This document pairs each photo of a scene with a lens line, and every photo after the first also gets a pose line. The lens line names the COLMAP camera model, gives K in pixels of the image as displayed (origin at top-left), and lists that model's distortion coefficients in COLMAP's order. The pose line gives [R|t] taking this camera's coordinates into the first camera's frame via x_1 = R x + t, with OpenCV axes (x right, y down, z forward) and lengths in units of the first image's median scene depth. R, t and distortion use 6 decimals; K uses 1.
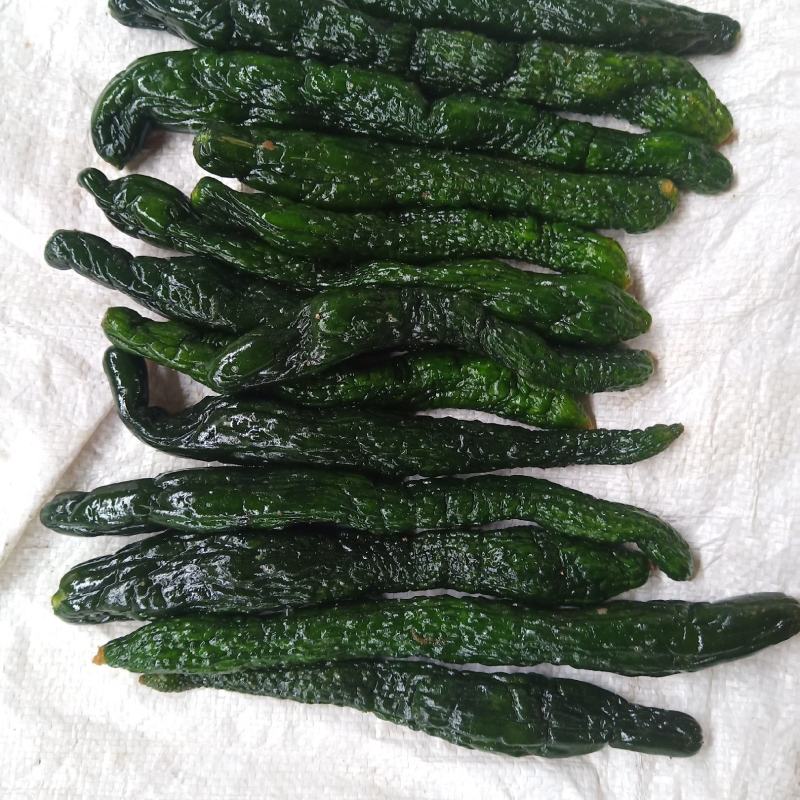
lens RADIAL K [[864.2, 0, 400.0], [0, 864.2, 400.0], [0, 0, 1]] dist [0.034042, -0.084744]
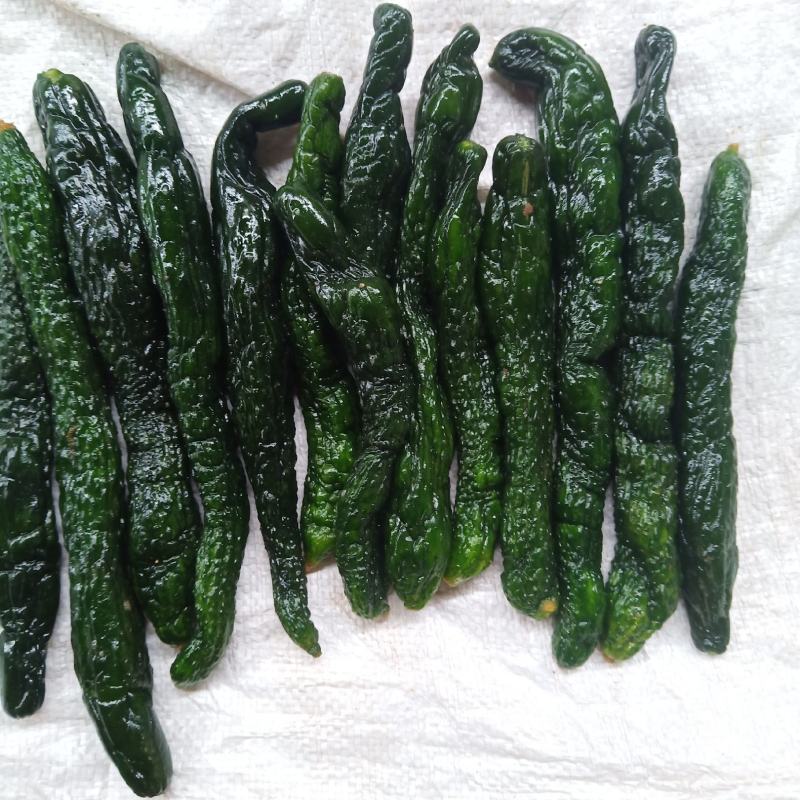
lens RADIAL K [[864.2, 0, 400.0], [0, 864.2, 400.0], [0, 0, 1]] dist [0.034042, -0.084744]
pose [[0.155674, 0.987492, 0.025003, 0.017583], [-0.987472, 0.154910, 0.030030, -0.142209], [0.025781, -0.029365, 0.999236, -0.010063]]
